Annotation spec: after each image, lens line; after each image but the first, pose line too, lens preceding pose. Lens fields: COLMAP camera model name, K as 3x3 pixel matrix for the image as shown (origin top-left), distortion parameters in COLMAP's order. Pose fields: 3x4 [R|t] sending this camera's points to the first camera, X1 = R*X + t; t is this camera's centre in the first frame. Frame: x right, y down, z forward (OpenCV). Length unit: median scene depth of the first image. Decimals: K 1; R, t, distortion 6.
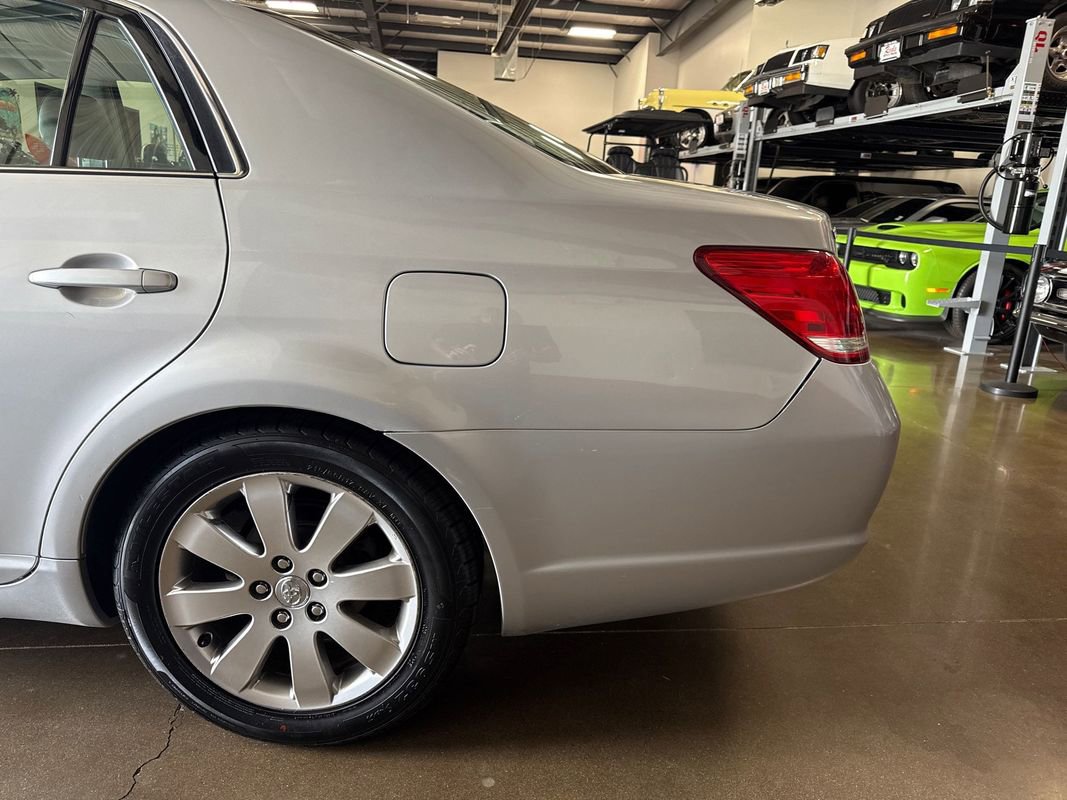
lens RADIAL K [[762.6, 0, 528.9], [0, 762.6, 396.2], [0, 0, 1]] dist [0.013105, -0.018205]
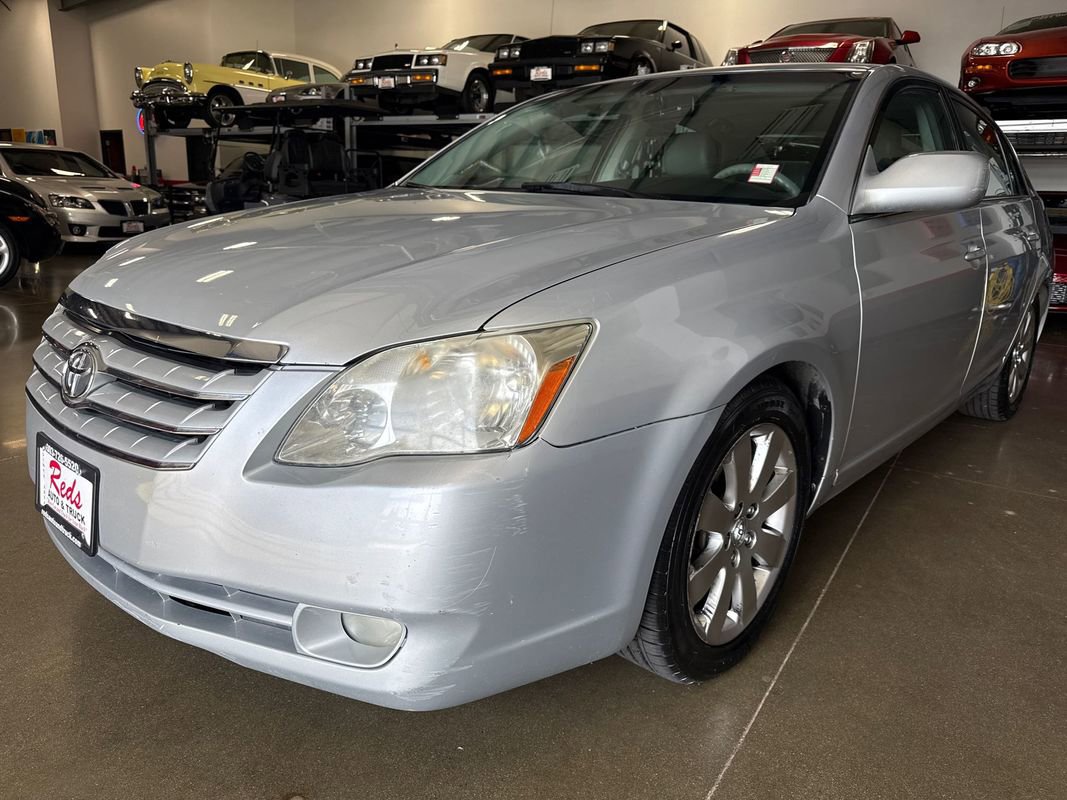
lens RADIAL K [[762.6, 0, 532.8], [0, 762.6, 394.1], [0, 0, 1]] dist [0.013105, -0.018205]
pose [[0.647536, -0.222092, 0.728952, -2.345053], [0.194307, 0.973089, 0.123868, -0.180609], [-0.736845, 0.061432, 0.673264, 0.332372]]
